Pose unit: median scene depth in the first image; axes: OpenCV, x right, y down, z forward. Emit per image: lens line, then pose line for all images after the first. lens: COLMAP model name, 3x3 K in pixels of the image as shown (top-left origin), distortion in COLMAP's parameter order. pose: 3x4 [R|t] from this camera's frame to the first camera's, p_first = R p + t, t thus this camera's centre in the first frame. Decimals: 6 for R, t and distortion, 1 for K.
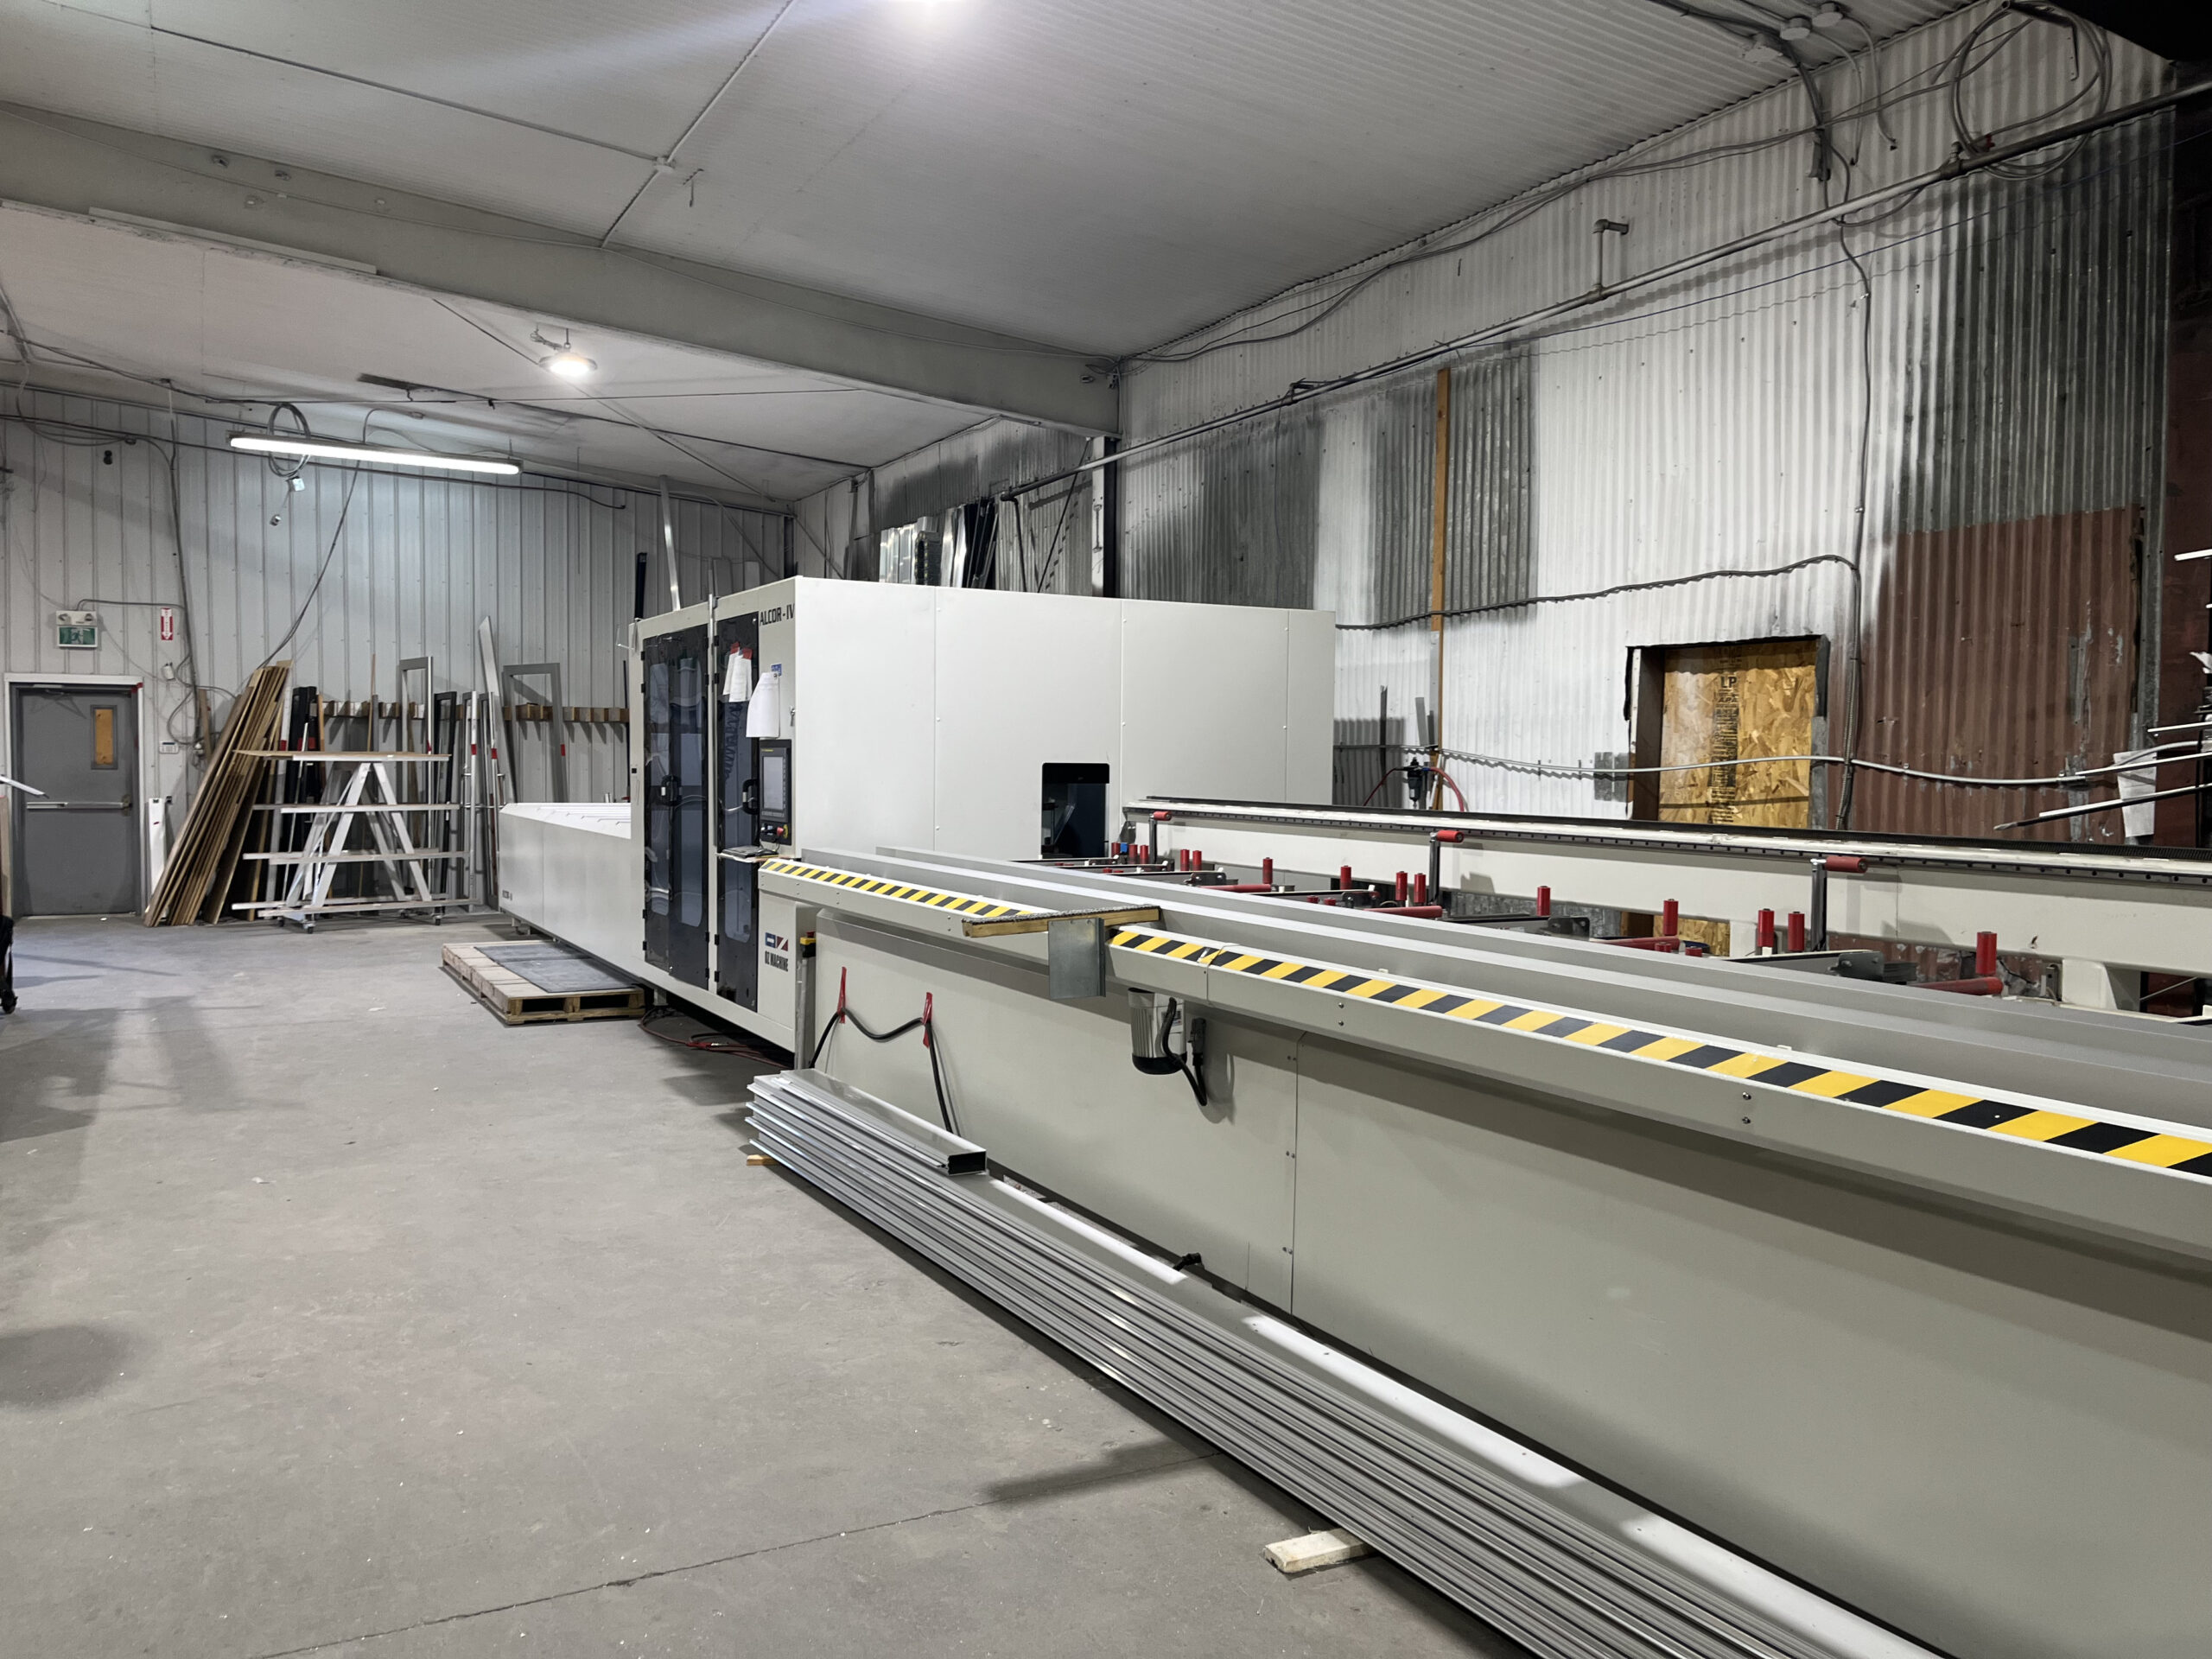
lens RADIAL K [[1626.3, 0, 1105.0], [0, 1626.3, 824.2], [0, 0, 1]] dist [0.079996, -0.096884]
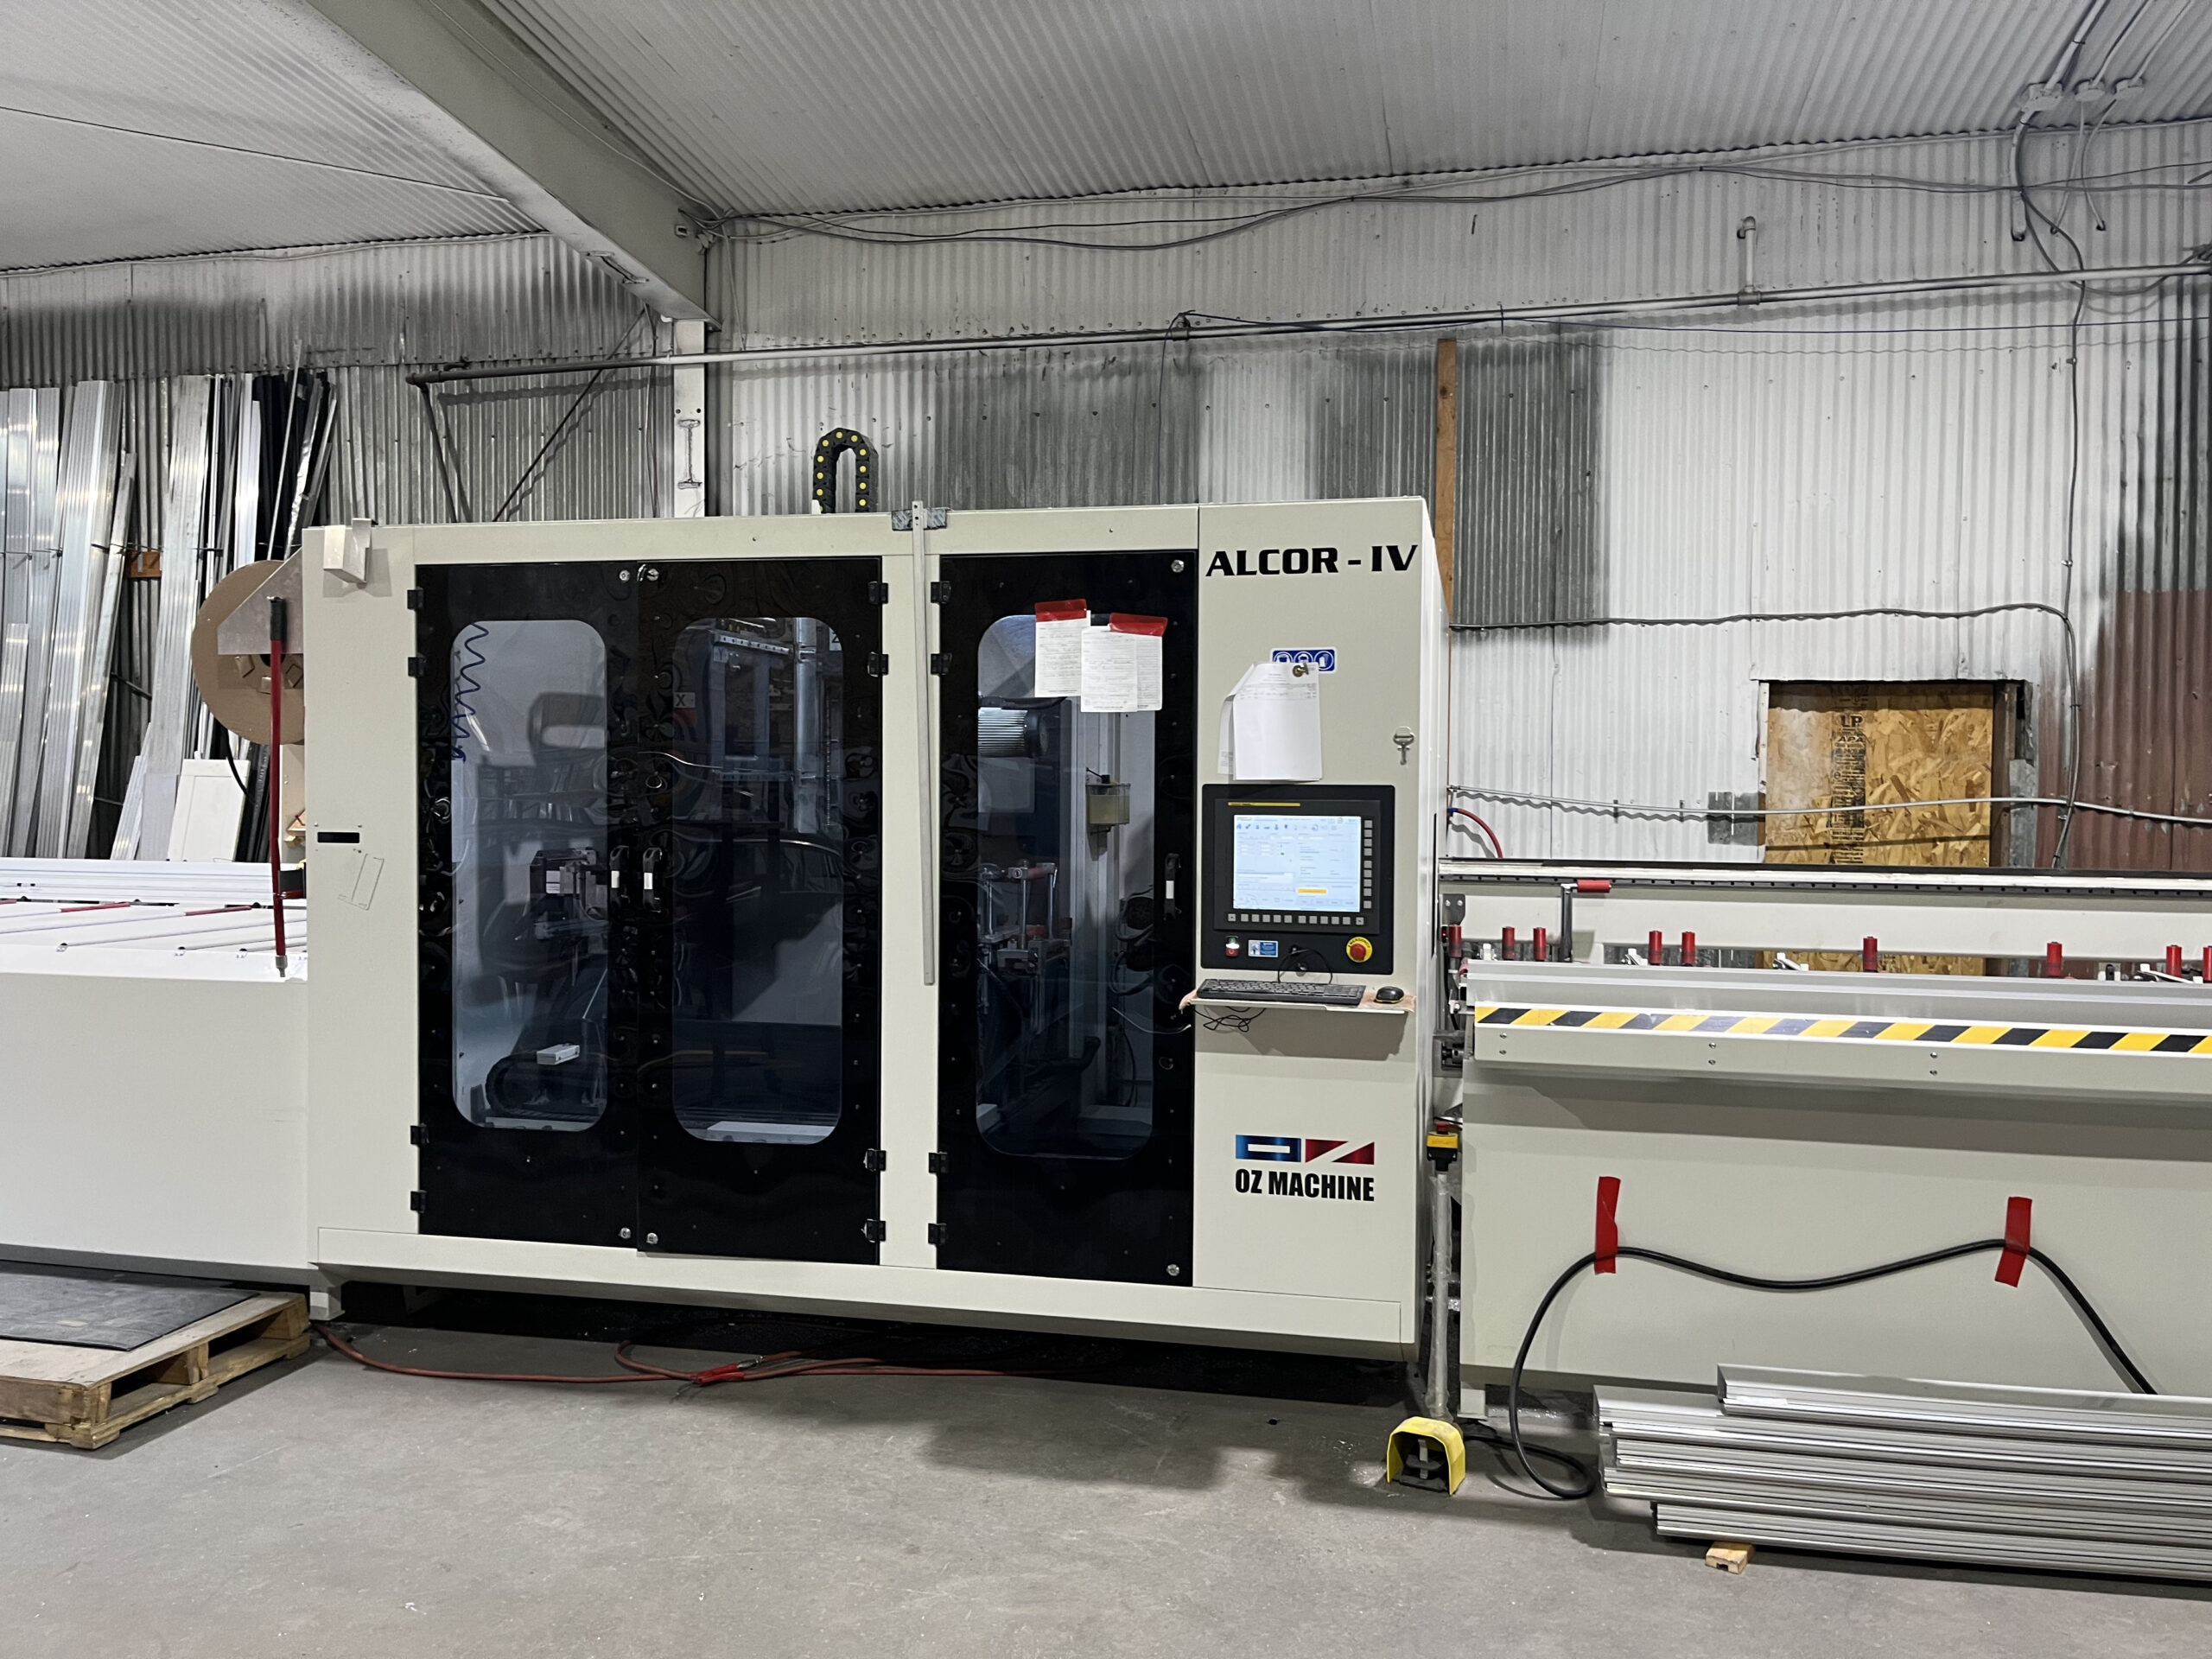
lens RADIAL K [[1635.6, 0, 1122.9], [0, 1635.6, 827.6], [0, 0, 1]] dist [0.070314, -0.090841]
pose [[0.663818, -0.025839, 0.747448, -0.640554], [0.028202, 0.999557, 0.009508, -0.043666], [-0.747363, 0.014768, 0.664252, 0.655687]]
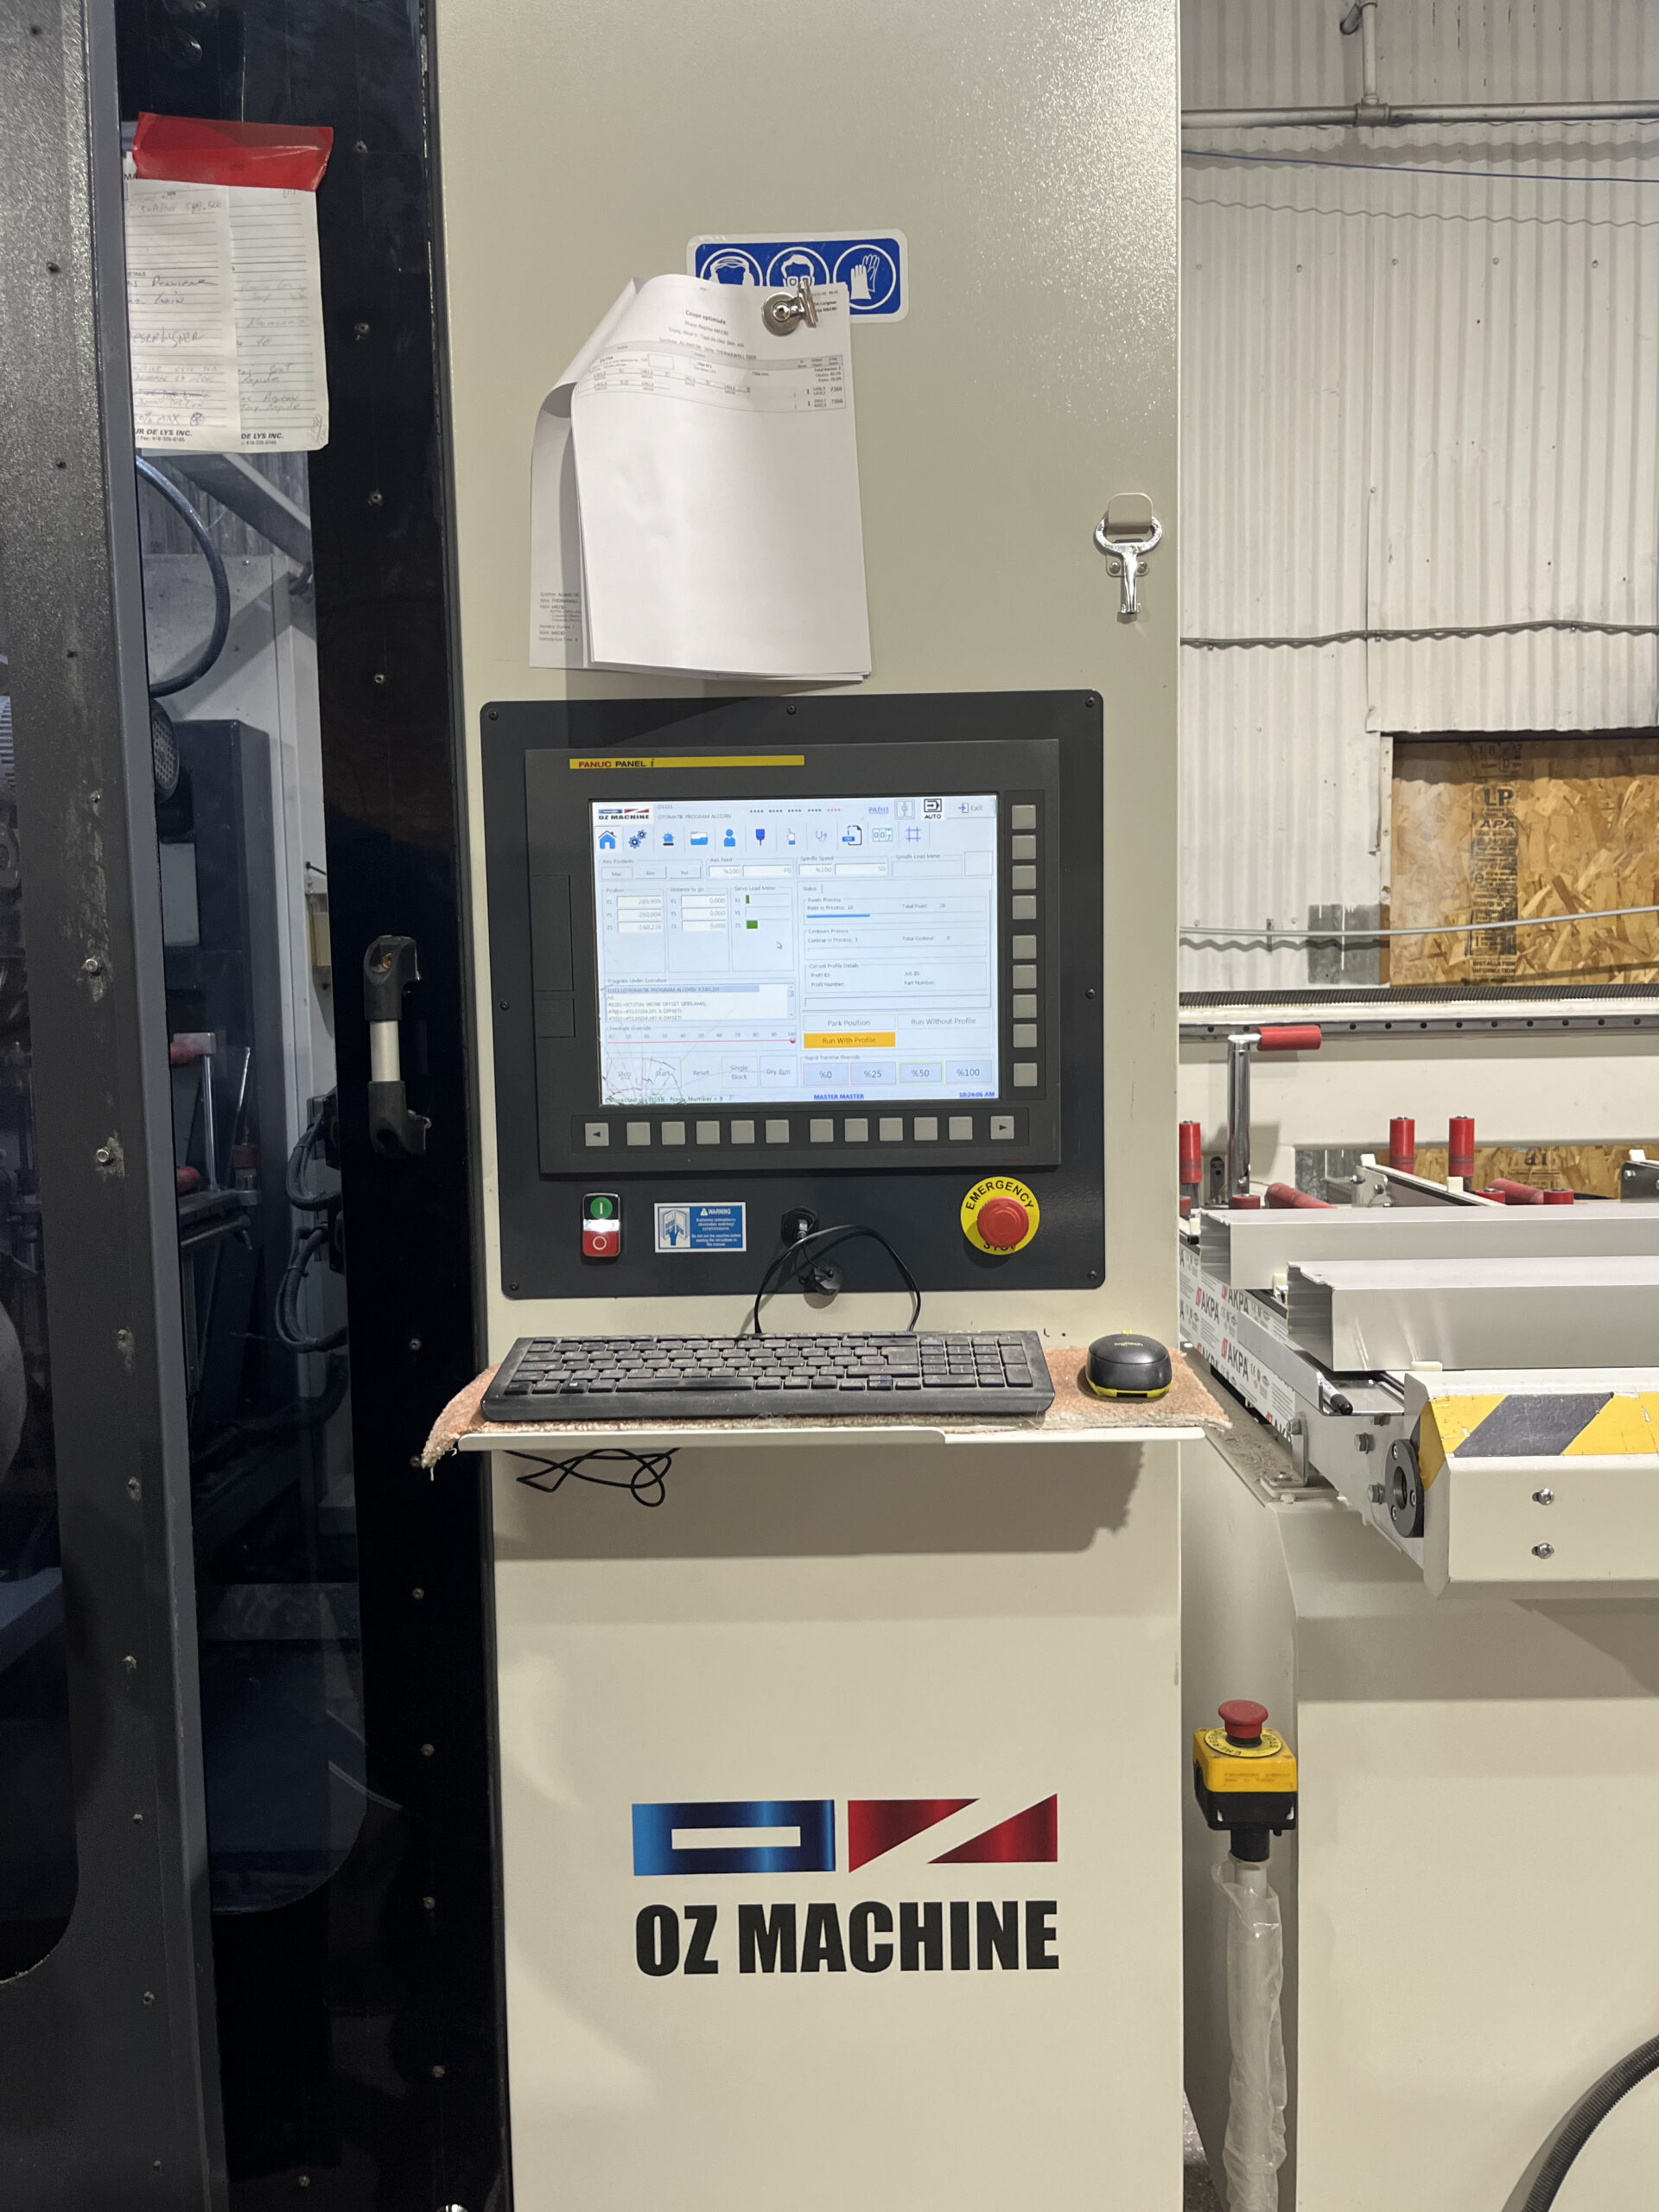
lens RADIAL K [[1635.6, 0, 838.2], [0, 1635.6, 1116.3], [0, 0, 1]] dist [0.070314, -0.090841]
pose [[0.484065, -0.089171, 0.870477, -0.339436], [0.056756, 0.995899, 0.070457, -0.019416], [-0.873189, 0.015299, 0.487141, 0.891031]]
